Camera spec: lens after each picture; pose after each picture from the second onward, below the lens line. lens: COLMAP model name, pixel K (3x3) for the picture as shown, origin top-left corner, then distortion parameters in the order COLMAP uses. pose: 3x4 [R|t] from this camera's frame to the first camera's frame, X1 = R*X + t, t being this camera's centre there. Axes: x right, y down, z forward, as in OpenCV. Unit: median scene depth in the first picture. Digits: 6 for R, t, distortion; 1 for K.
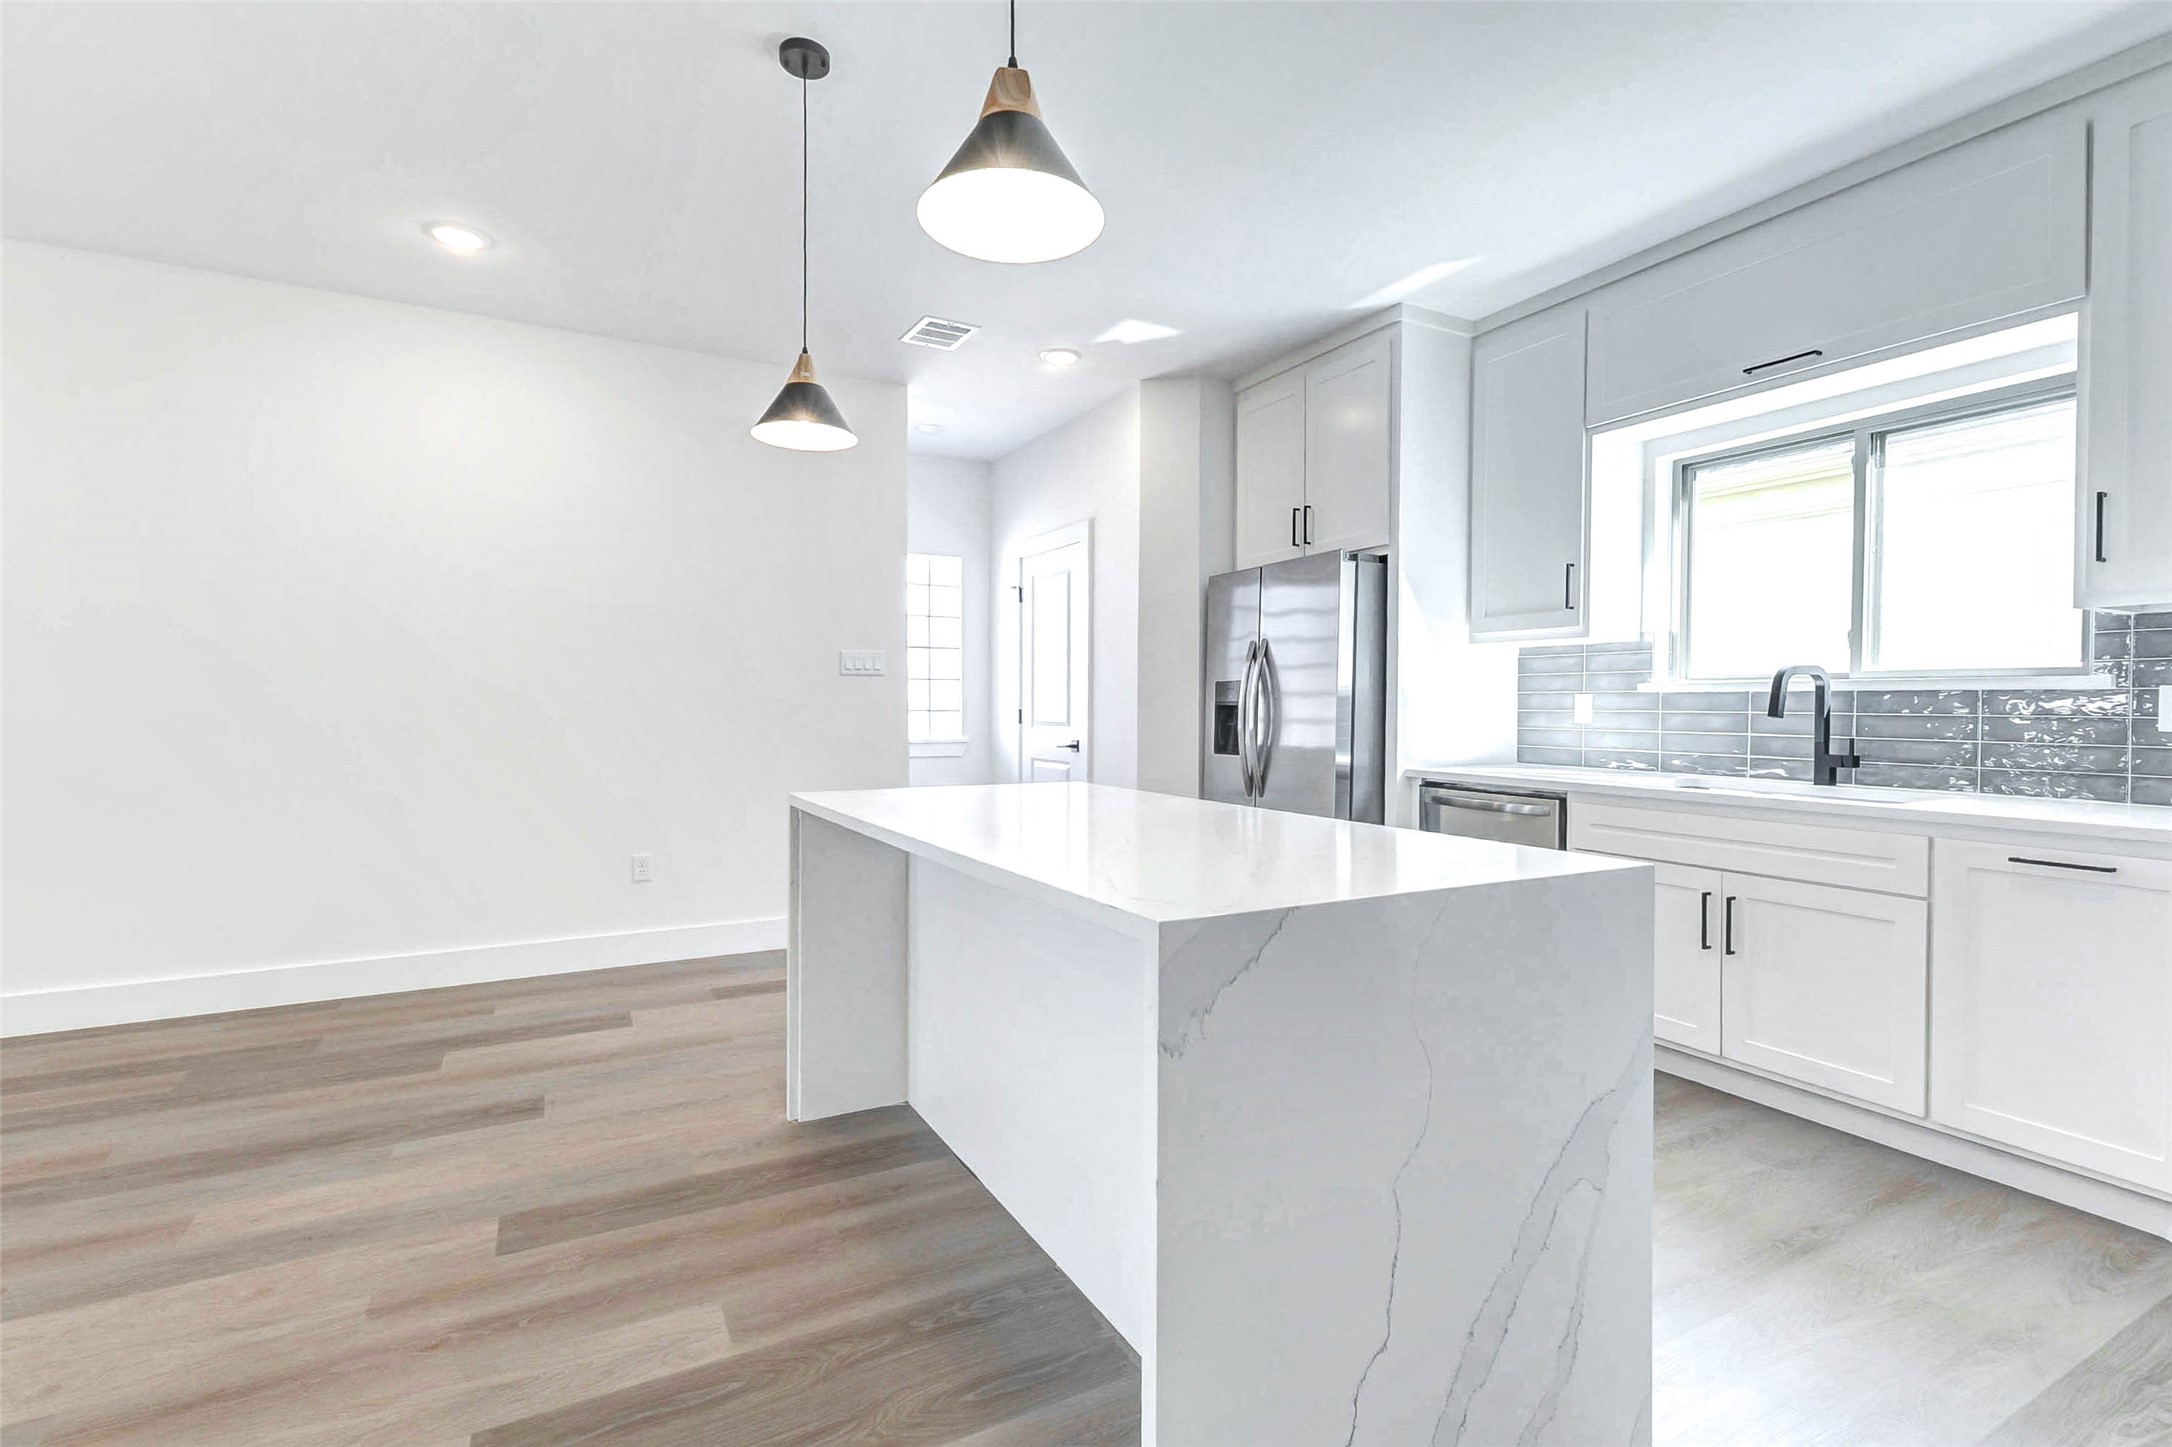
lens RADIAL K [[1022.6, 0, 1086.0], [0, 1022.6, 723.5], [0, 0, 1]] dist [0.016990, -0.001306]
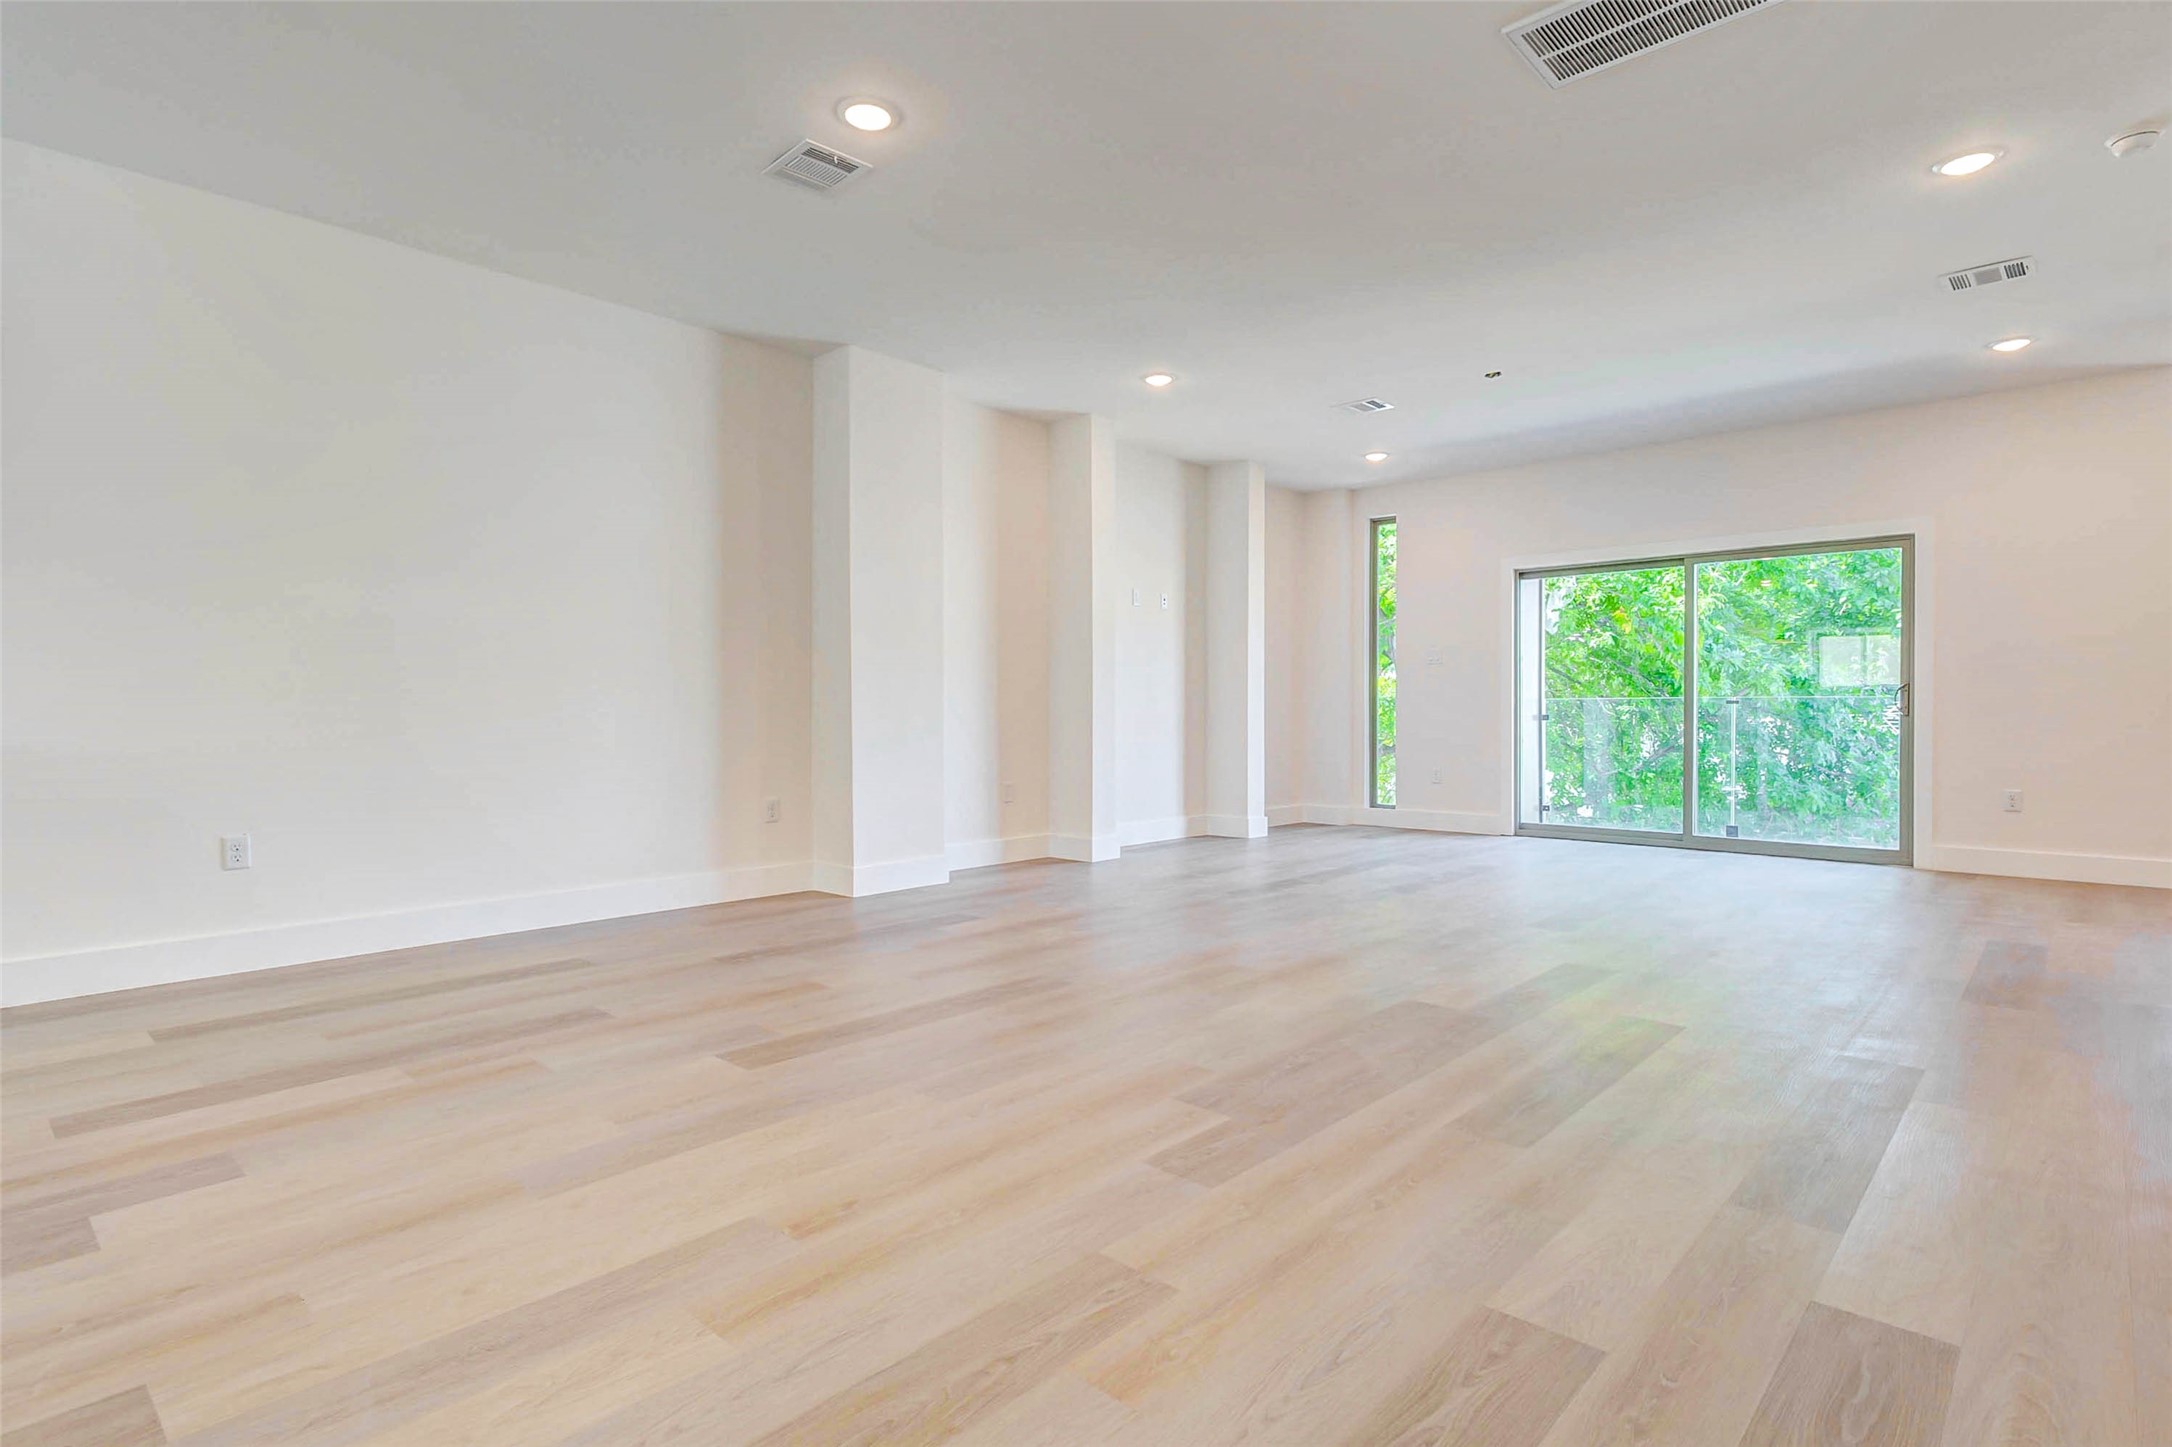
lens RADIAL K [[1100.8, 0, 1086.0], [0, 1100.8, 723.5], [0, 0, 1]] dist [0.002548, 0.000171]
pose [[-0.944133, 0.003316, -0.329548, -0.919787], [-0.008470, 0.999375, 0.034320, 0.061397], [0.329456, 0.035194, -0.943515, 1.874663]]
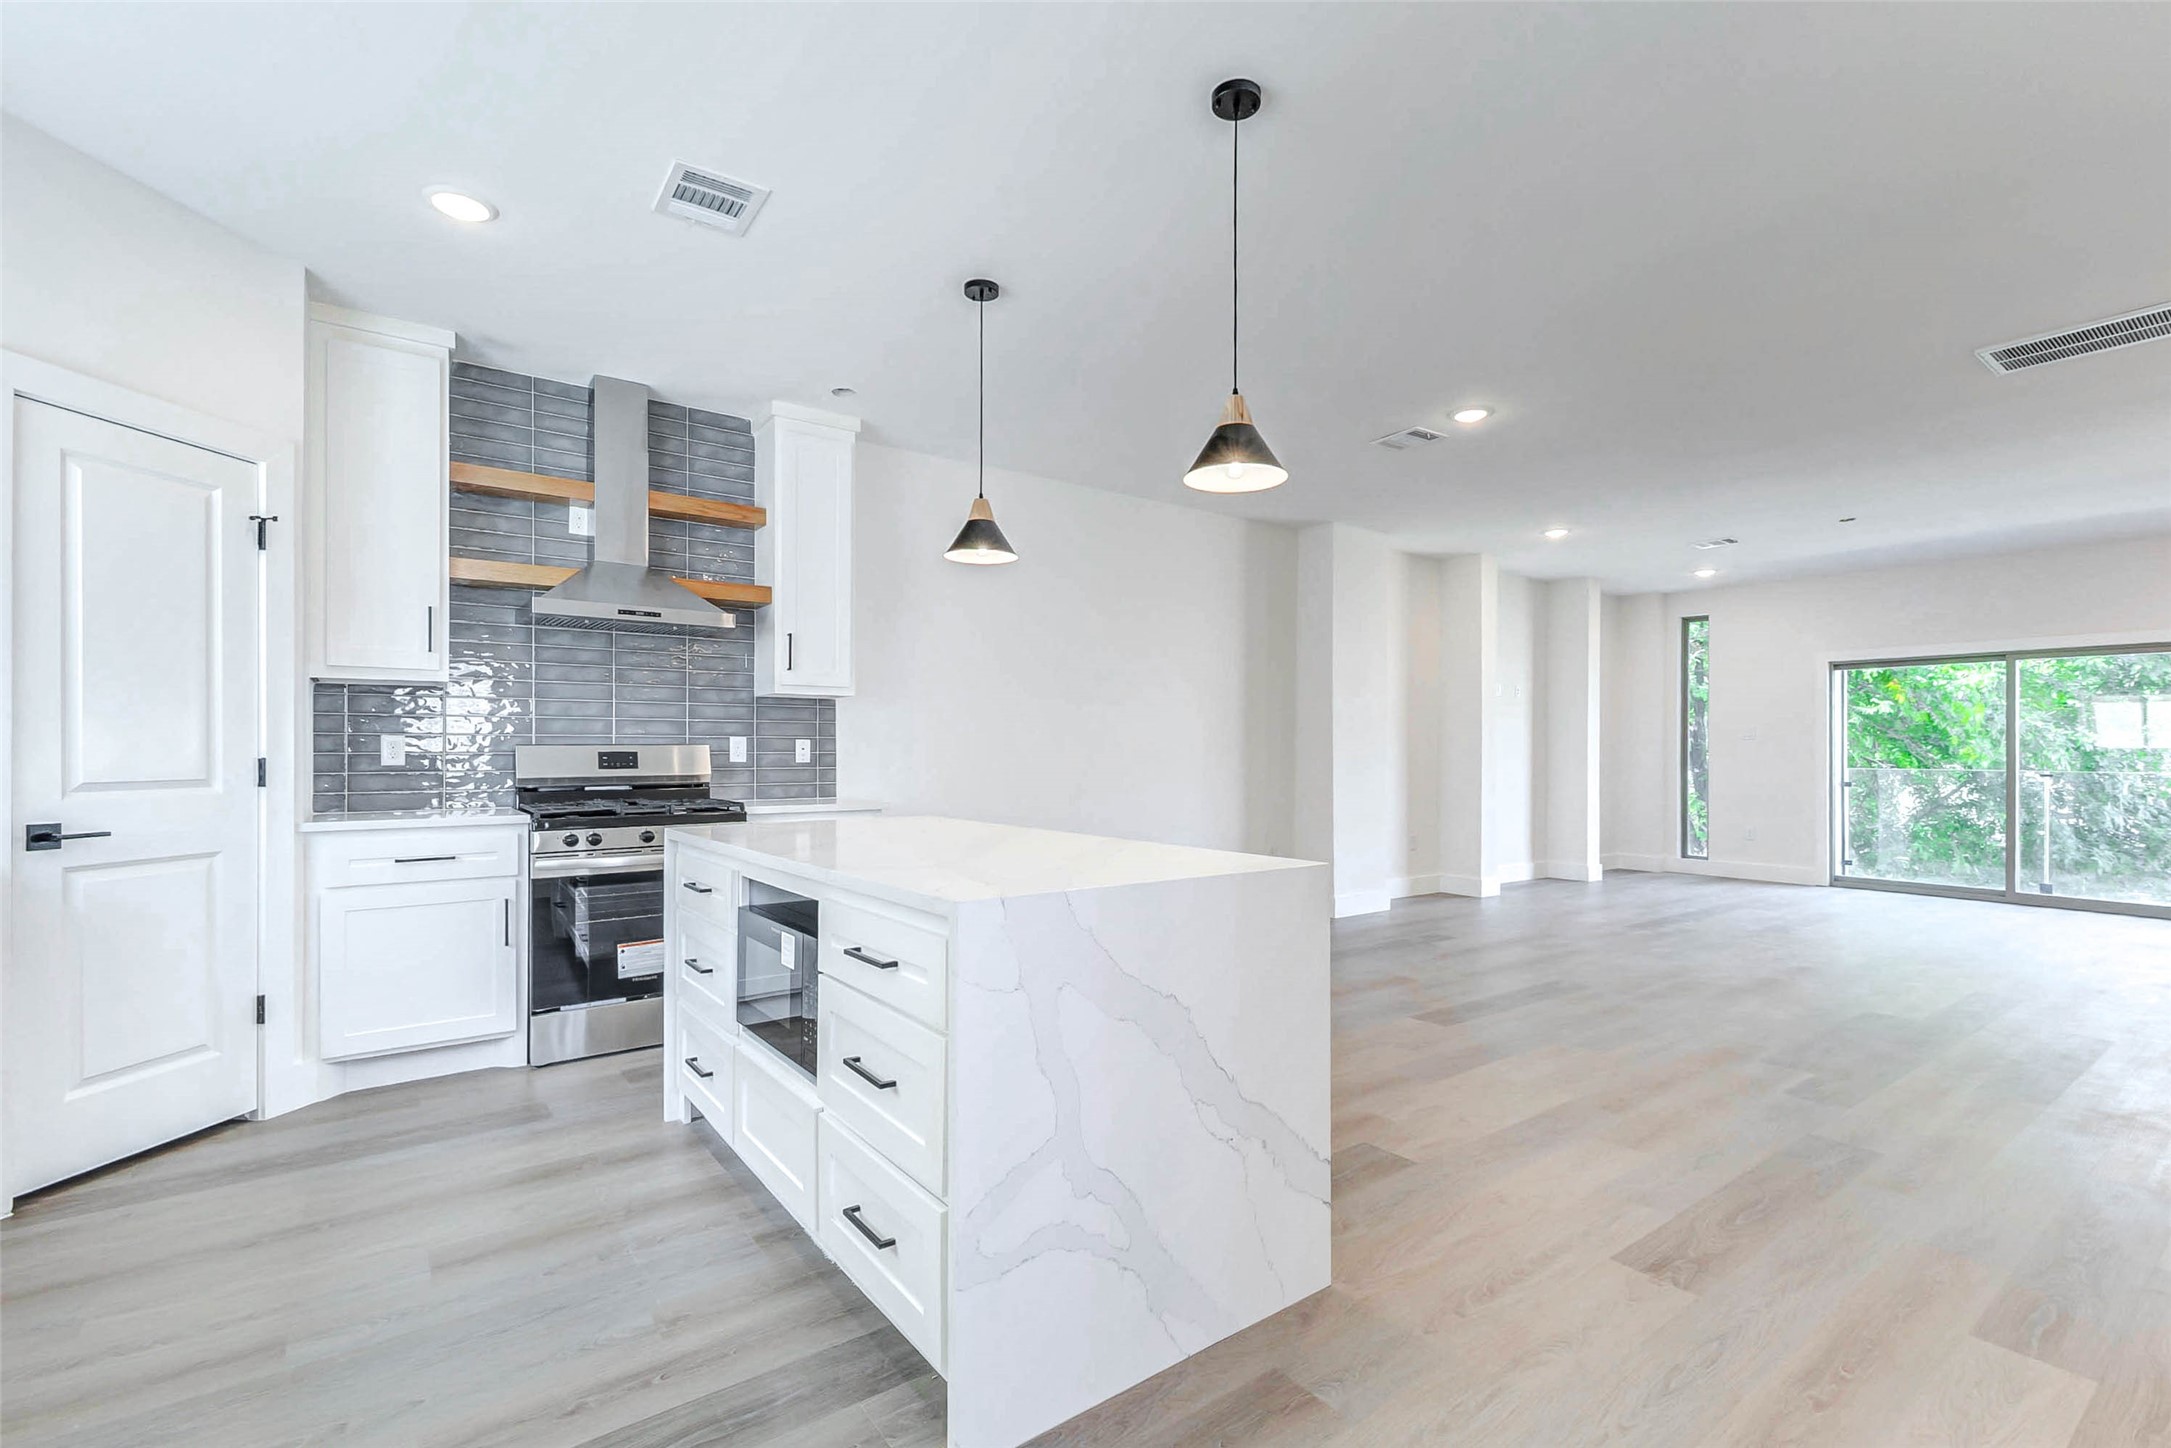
lens RADIAL K [[959.8, 0, 1081.0], [0, 959.8, 746.7], [0, 0, 1]] dist [-0.003151, -0.000577]
pose [[-0.991416, -0.007371, -0.130539, -0.009582], [-0.009942, 0.999769, 0.019057, -0.049804], [0.130368, 0.020191, -0.991260, 2.261312]]
